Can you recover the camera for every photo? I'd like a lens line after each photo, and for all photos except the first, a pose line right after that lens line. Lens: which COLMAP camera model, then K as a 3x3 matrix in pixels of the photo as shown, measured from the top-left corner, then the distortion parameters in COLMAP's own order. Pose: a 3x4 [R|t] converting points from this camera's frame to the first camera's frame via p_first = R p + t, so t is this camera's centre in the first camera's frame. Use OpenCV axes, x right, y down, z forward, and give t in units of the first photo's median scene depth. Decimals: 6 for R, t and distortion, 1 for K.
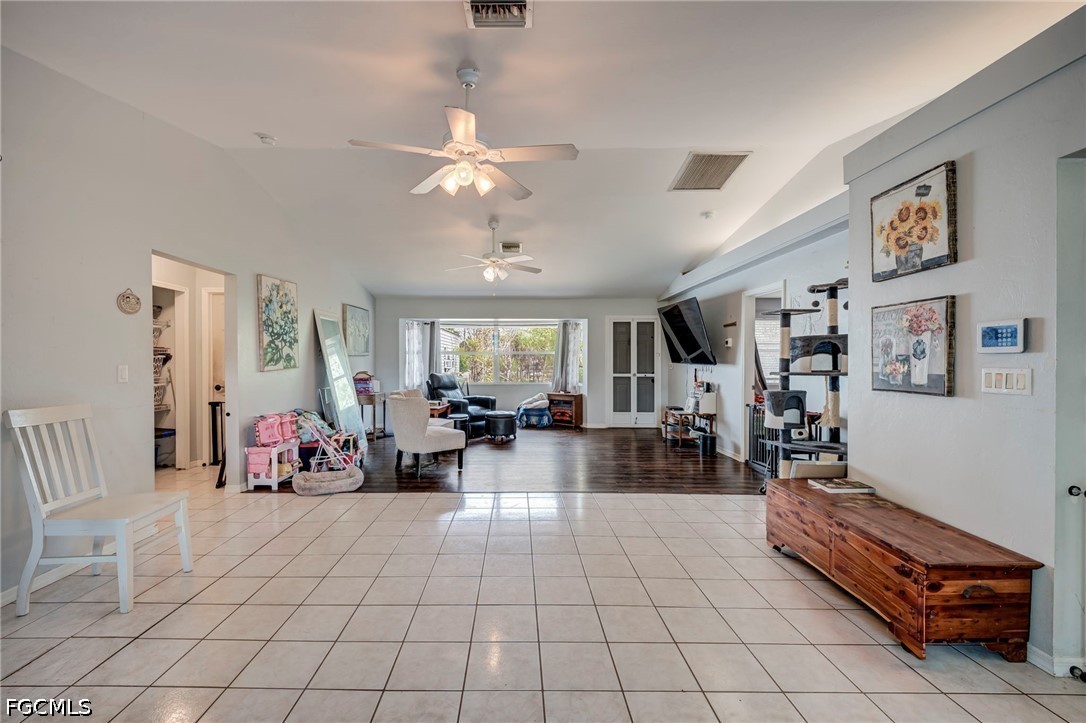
lens RADIAL K [[458.4, 0, 528.1], [0, 458.4, 359.0], [0, 0, 1]] dist [-0.000475, -0.000232]
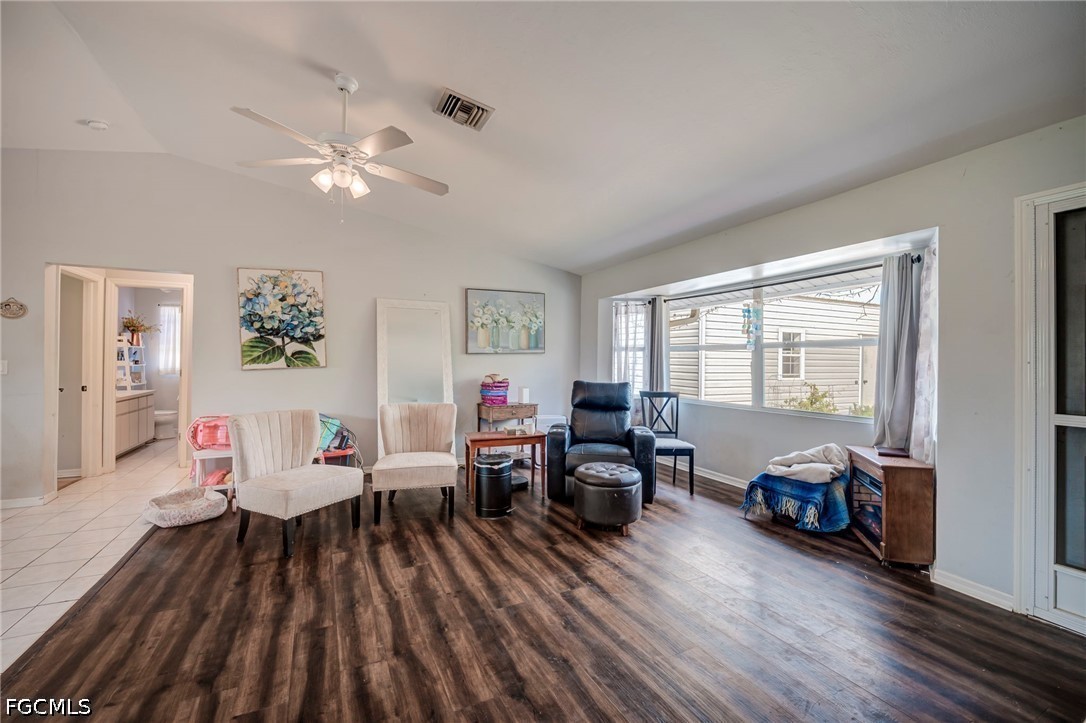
lens RADIAL K [[474.2, 0, 545.7], [0, 474.2, 356.8], [0, 0, 1]] dist [-0.002139, -0.000166]
pose [[0.420208, -0.007468, -0.907397, 0.996791], [-0.004247, 0.999939, -0.010197, 0.013143], [0.907418, 0.008139, 0.420150, 2.018712]]
